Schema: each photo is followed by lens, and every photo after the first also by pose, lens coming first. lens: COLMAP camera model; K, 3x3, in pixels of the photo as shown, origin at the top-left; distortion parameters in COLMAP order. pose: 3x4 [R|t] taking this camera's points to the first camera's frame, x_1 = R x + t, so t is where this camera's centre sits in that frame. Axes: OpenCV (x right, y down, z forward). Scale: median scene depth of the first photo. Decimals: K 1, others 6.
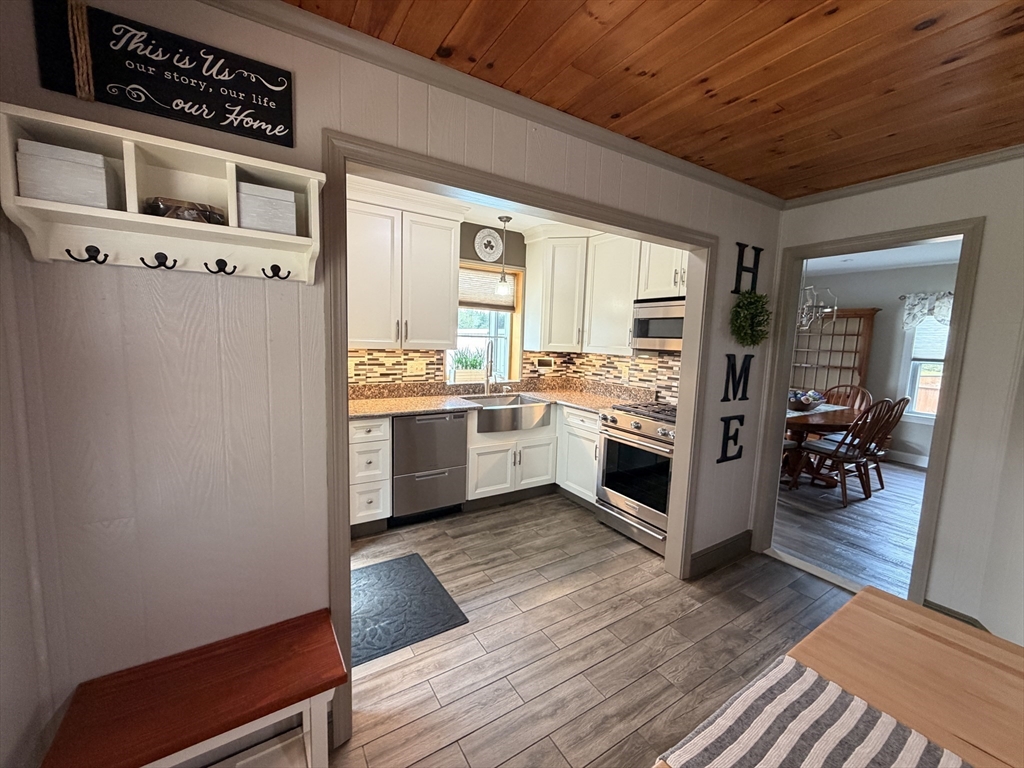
lens RADIAL K [[409.7, 0, 512.0], [0, 409.7, 384.0], [0, 0, 1]] dist [0.002054, 0.000121]
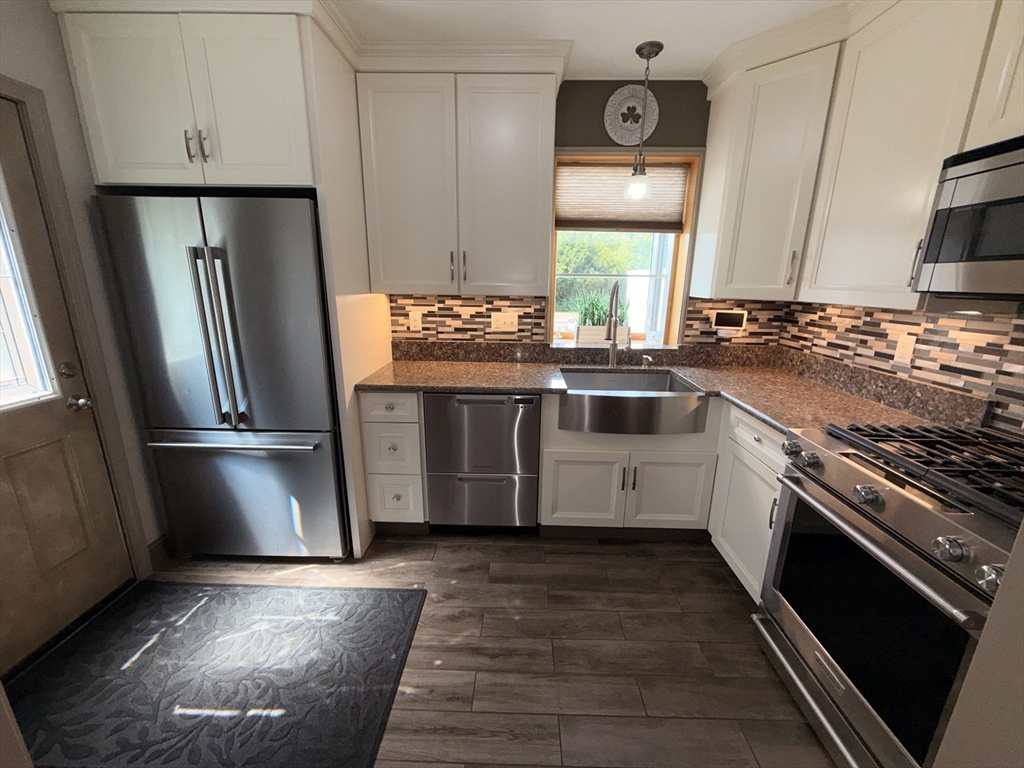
lens RADIAL K [[409.7, 0, 512.0], [0, 409.7, 384.0], [0, 0, 1]] dist [0.002054, 0.000121]
pose [[0.830759, 0.116063, -0.544398, 0.179806], [-0.048516, 0.989396, 0.136898, -0.030871], [0.554514, -0.087317, 0.827581, 0.411583]]
